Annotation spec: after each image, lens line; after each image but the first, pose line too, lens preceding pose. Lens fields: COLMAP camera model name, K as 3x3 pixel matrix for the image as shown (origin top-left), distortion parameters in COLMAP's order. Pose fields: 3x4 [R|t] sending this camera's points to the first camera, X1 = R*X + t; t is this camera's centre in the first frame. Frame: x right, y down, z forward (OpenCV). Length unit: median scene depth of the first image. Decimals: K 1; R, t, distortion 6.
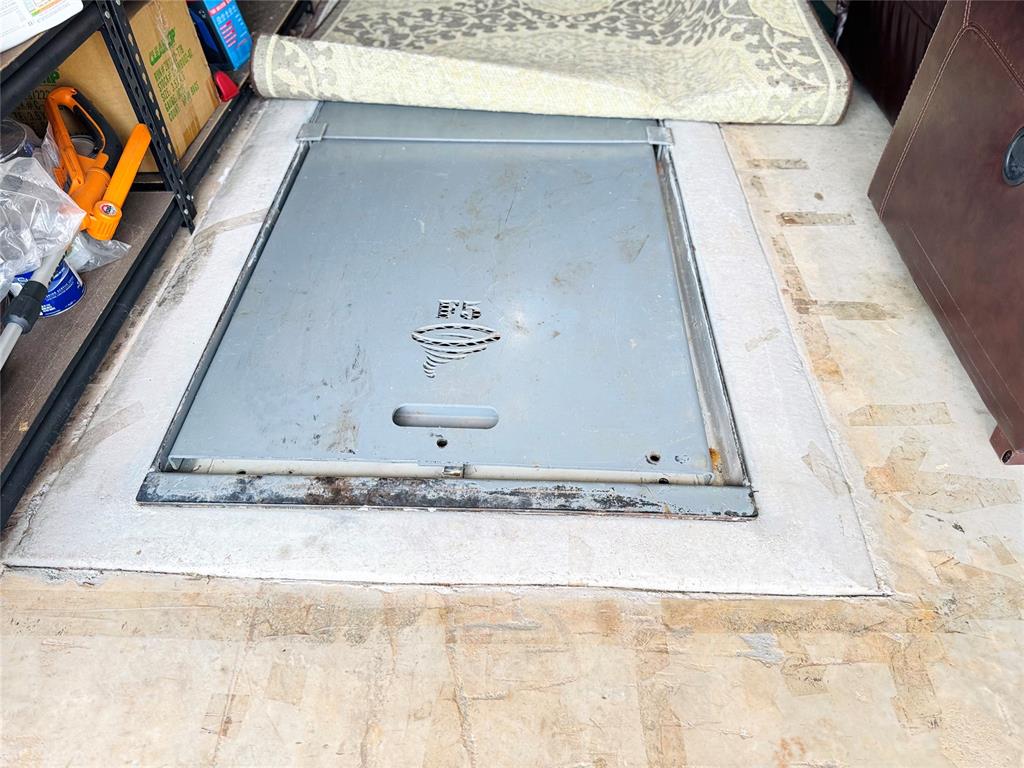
lens RADIAL K [[711.3, 0, 510.2], [0, 711.3, 391.5], [0, 0, 1]] dist [-0.000650, -0.006853]
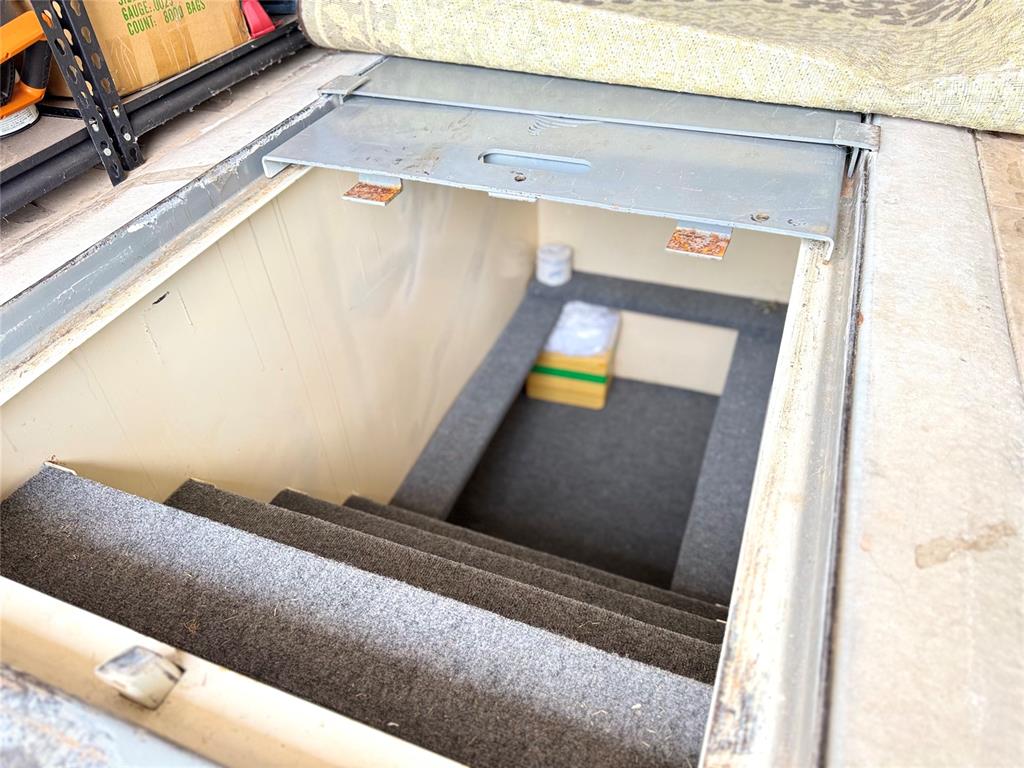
lens RADIAL K [[711.3, 0, 510.2], [0, 711.3, 391.5], [0, 0, 1]] dist [-0.000650, -0.006853]
pose [[0.938256, 0.194842, -0.285854, 0.146779], [-0.216528, 0.975192, -0.046003, -0.060221], [0.269799, 0.105058, 0.957168, 0.370134]]
